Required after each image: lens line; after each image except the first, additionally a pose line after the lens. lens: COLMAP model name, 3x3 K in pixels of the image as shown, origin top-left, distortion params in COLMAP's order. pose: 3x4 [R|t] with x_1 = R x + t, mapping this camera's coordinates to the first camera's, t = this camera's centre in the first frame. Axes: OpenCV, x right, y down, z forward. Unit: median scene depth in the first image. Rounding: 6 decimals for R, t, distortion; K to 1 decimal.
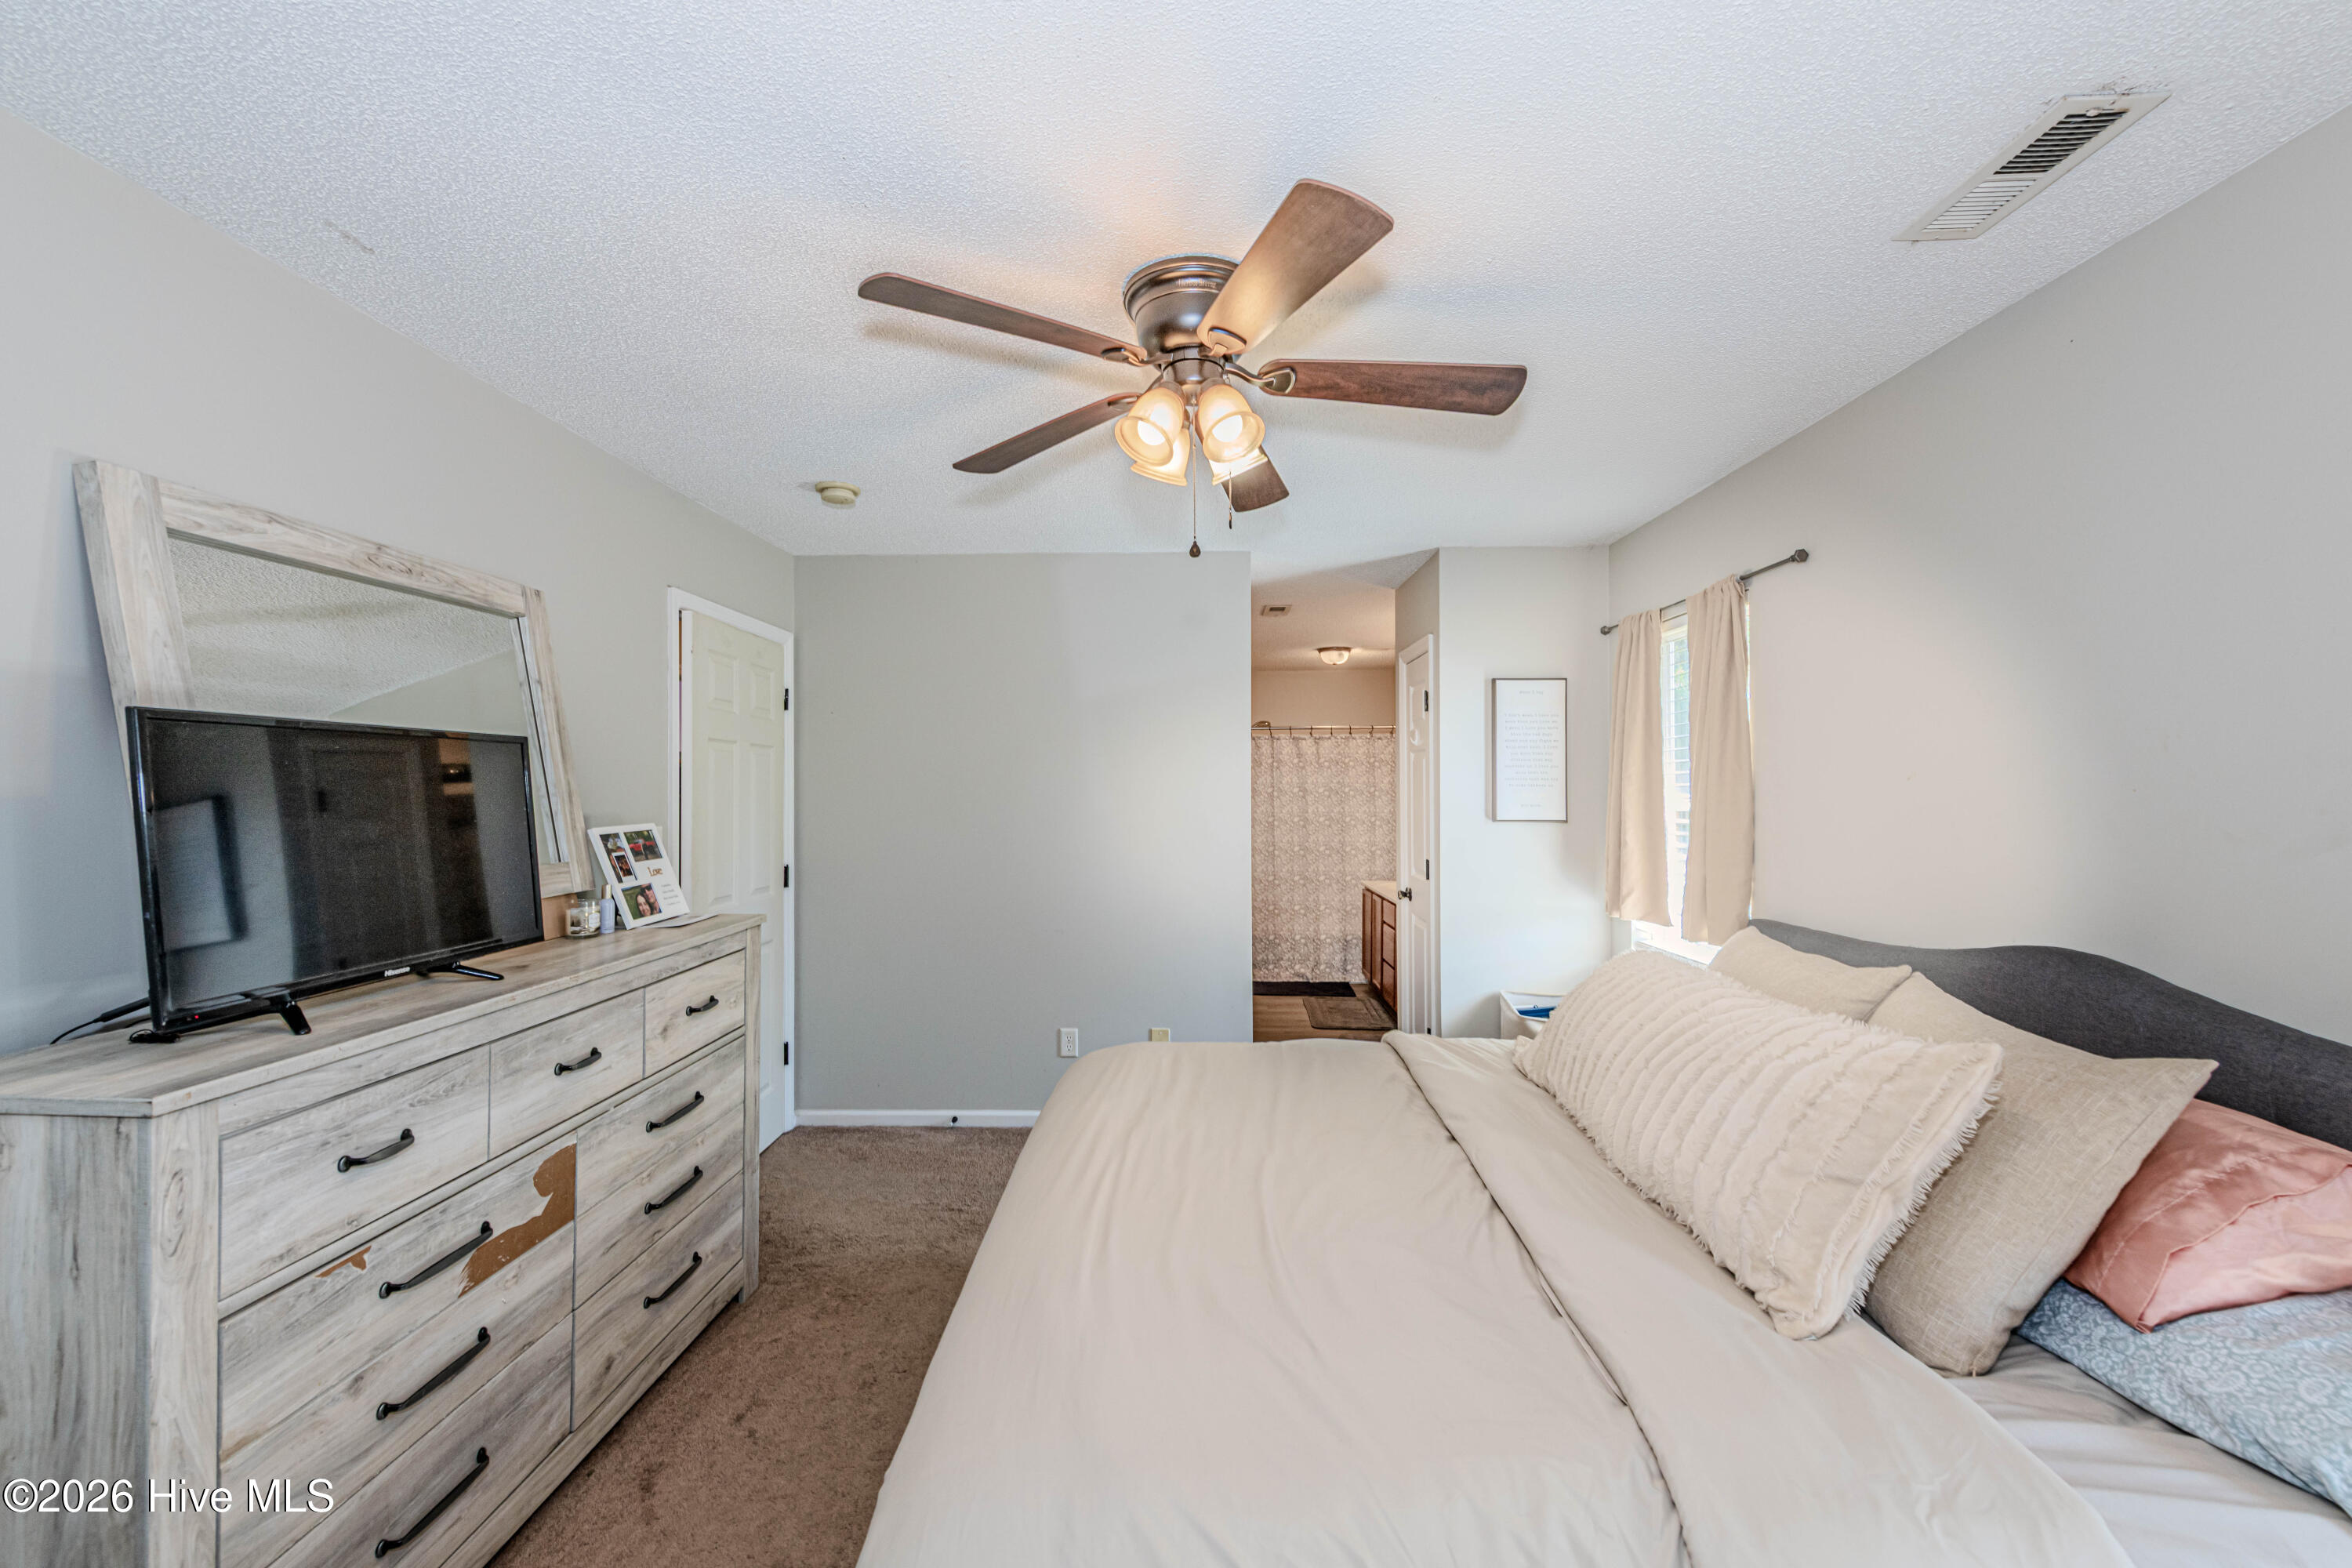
lens RADIAL K [[920.3, 0, 1169.2], [0, 920.3, 785.3], [0, 0, 1]] dist [0.011196, -0.004100]
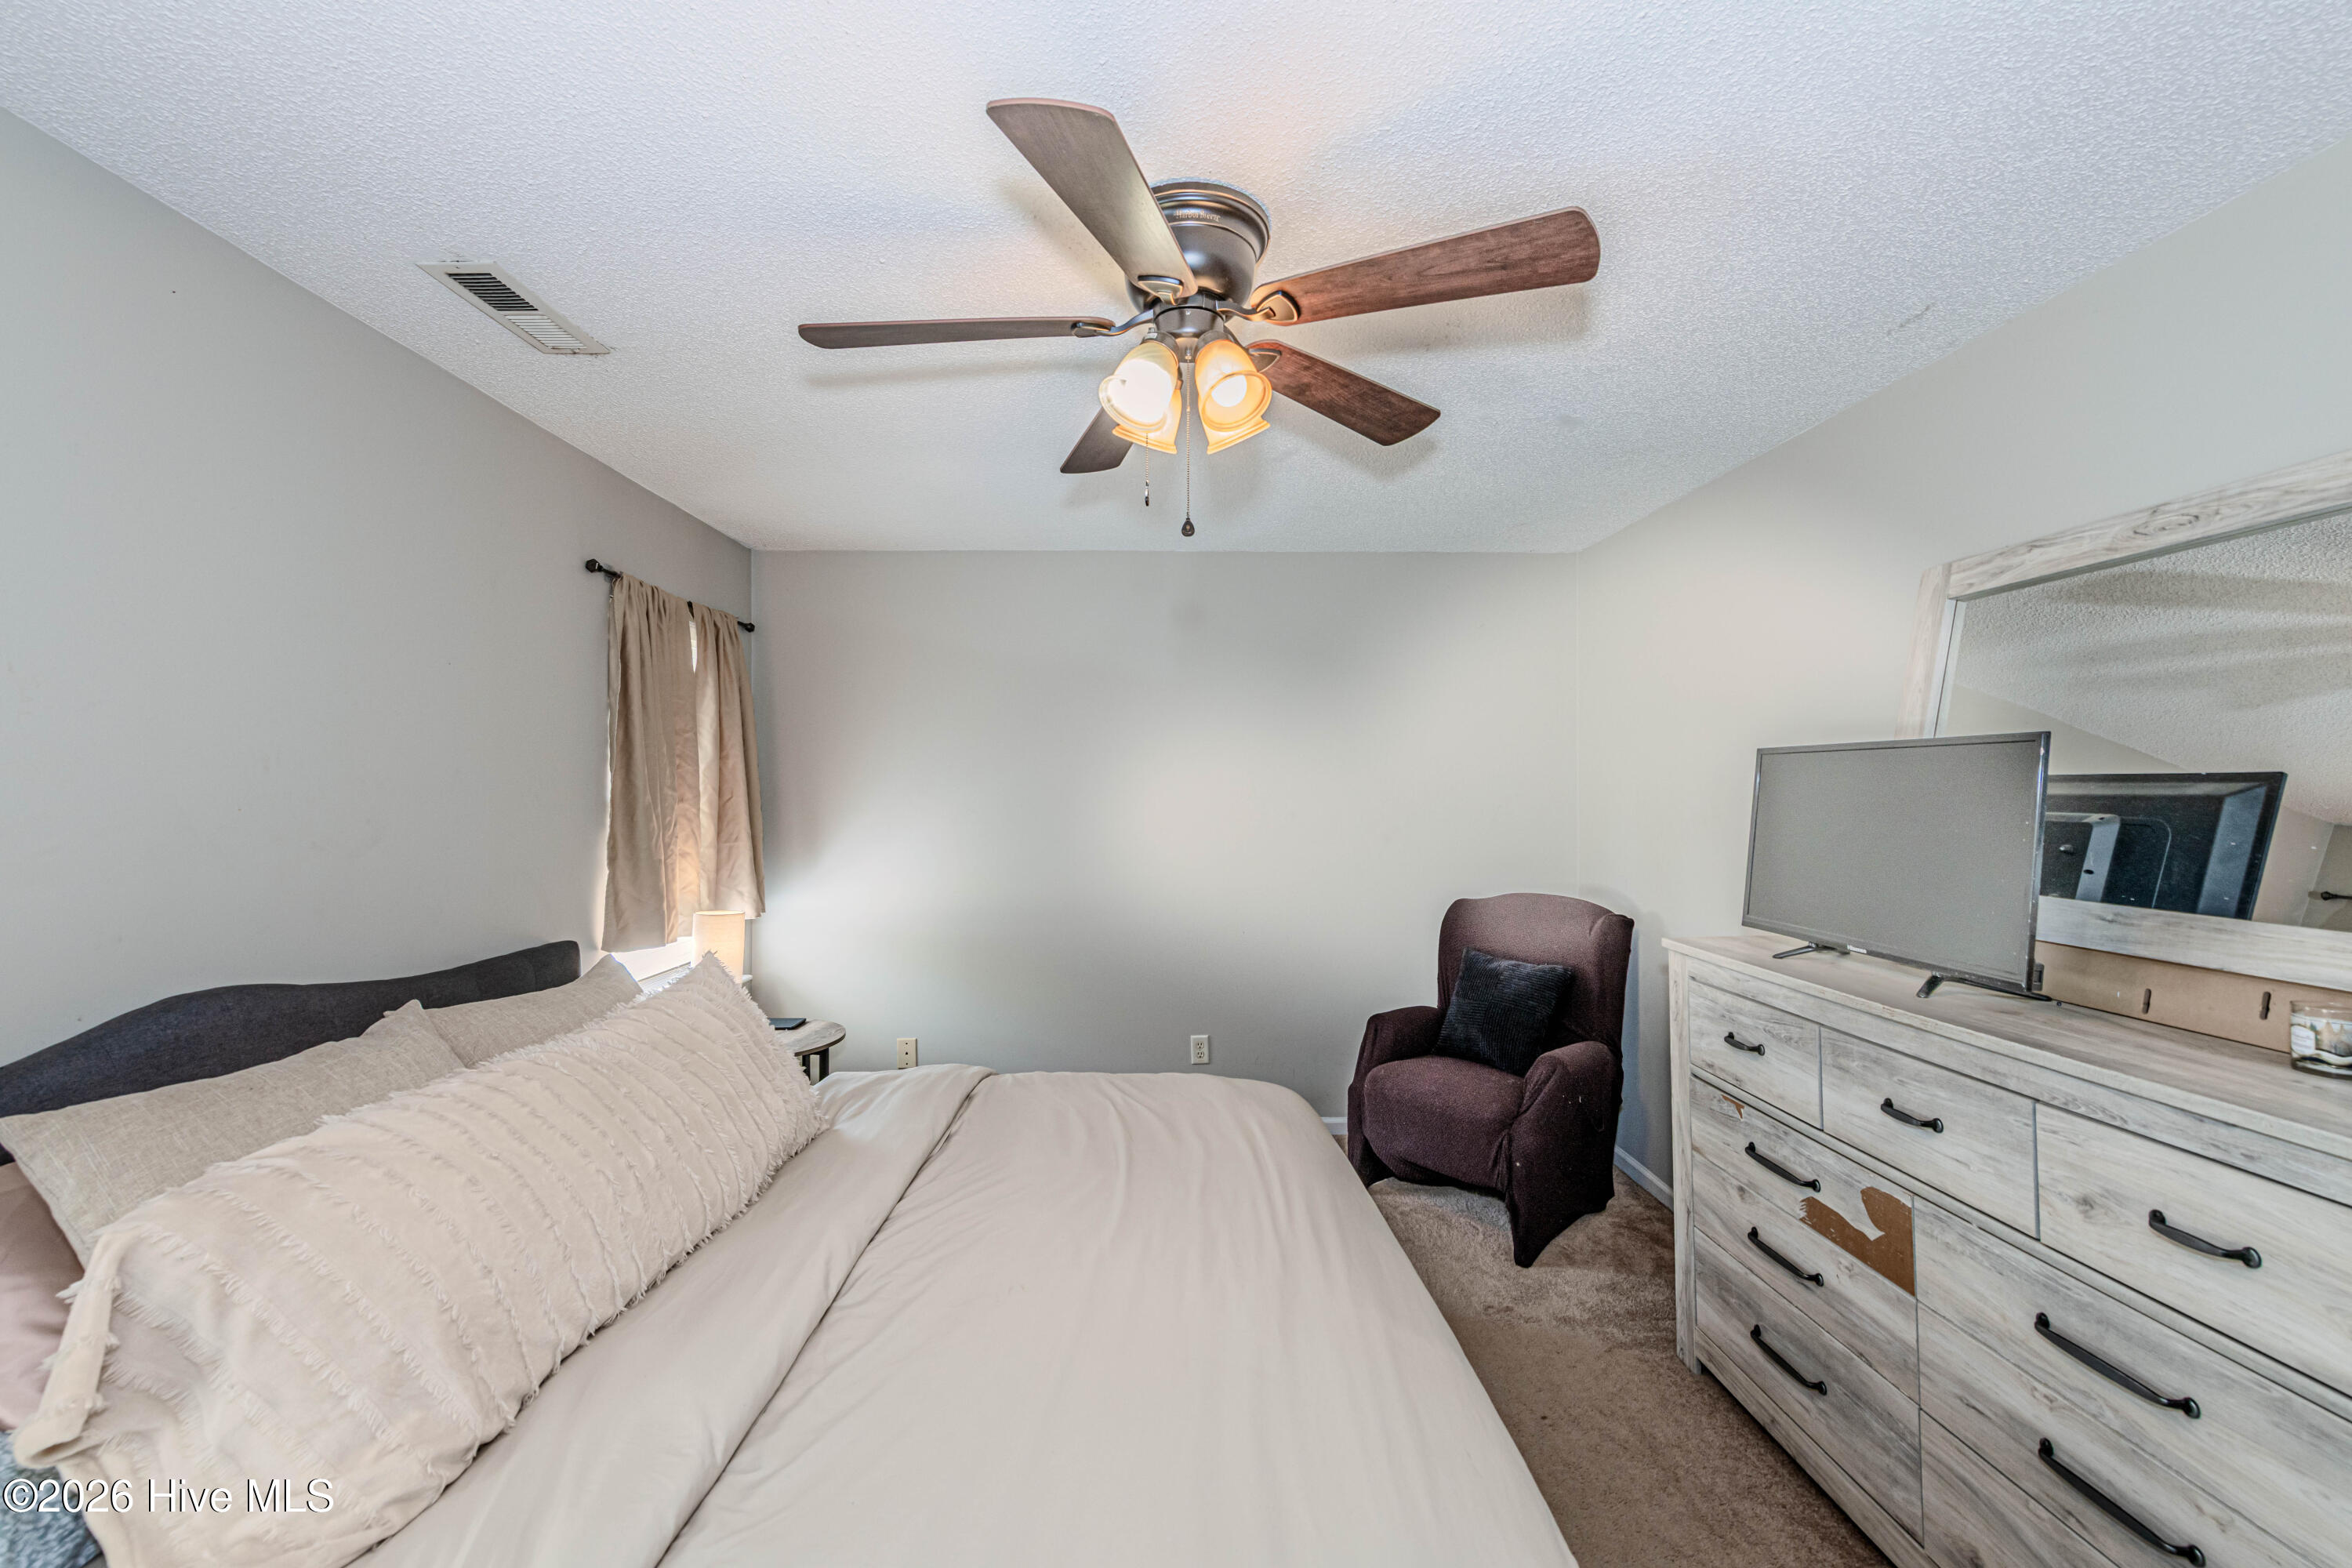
lens RADIAL K [[920.3, 0, 1170.6], [0, 920.3, 790.4], [0, 0, 1]] dist [0.011196, -0.004100]
pose [[-0.998287, 0.005702, -0.058229, 0.095310], [0.005477, 0.999977, 0.004022, -0.010097], [0.058250, 0.003697, -0.998295, 1.823761]]
